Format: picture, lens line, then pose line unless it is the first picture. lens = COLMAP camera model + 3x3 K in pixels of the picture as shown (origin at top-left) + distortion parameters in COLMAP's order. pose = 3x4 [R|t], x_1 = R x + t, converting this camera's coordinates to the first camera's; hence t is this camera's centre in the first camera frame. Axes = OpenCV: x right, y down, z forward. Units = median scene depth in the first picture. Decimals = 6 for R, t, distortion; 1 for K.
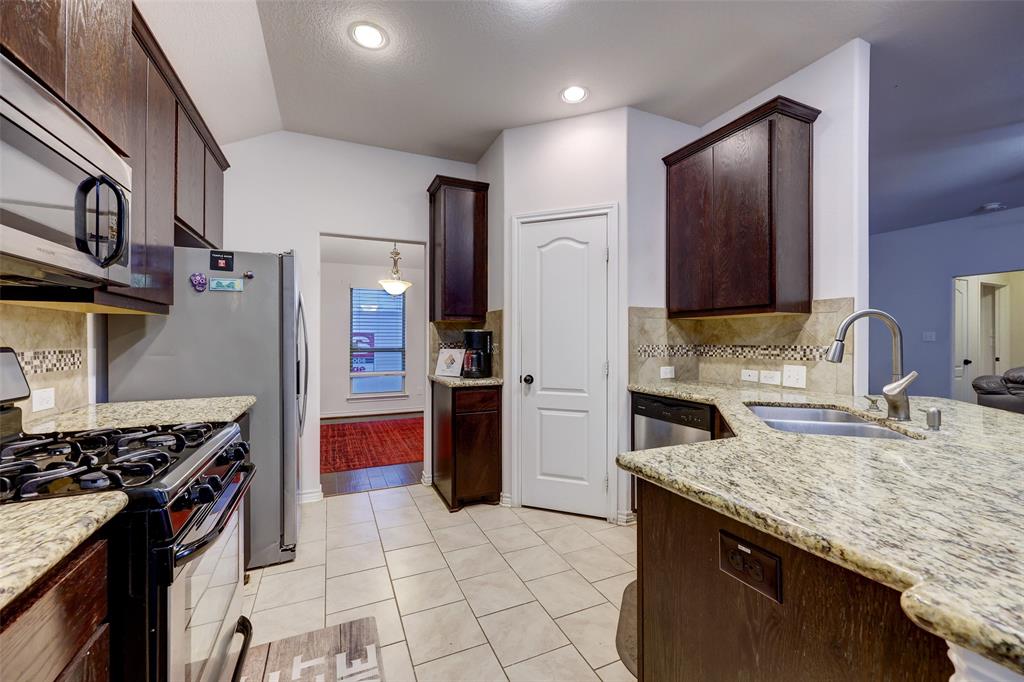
lens RADIAL K [[430.2, 0, 517.3], [0, 430.2, 336.7], [0, 0, 1]] dist [0.010855, 0.000159]
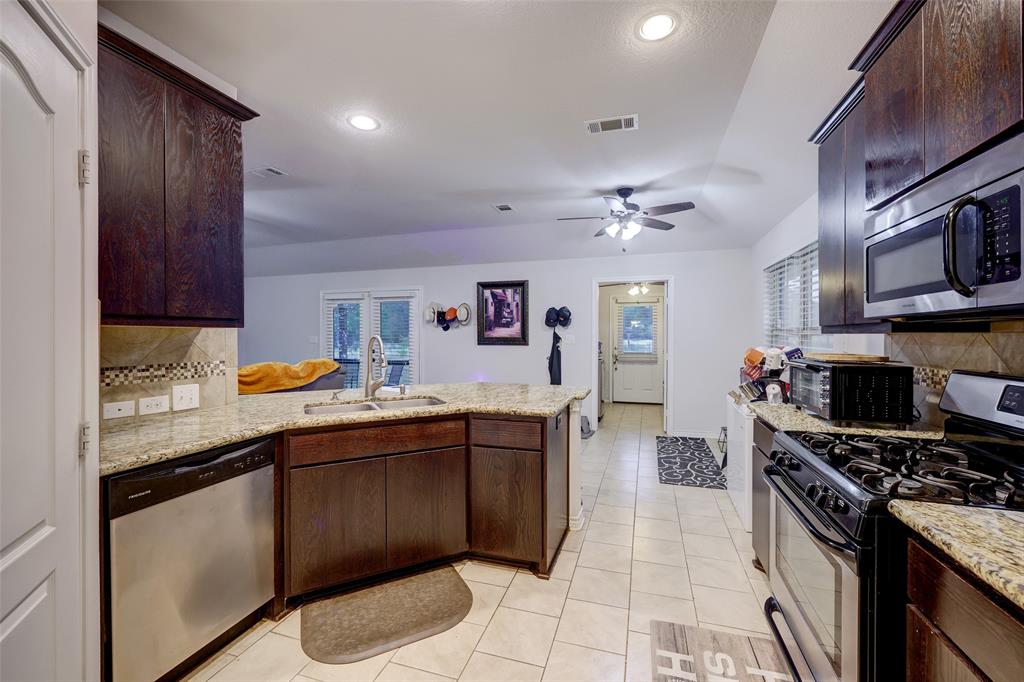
lens RADIAL K [[430.2, 0, 509.5], [0, 430.2, 334.7], [0, 0, 1]] dist [0.010855, 0.000159]
pose [[-0.716848, -0.004087, 0.697218, -0.458483], [-0.010188, 0.999937, -0.004612, -0.039619], [-0.697155, -0.010409, -0.716845, 1.170599]]
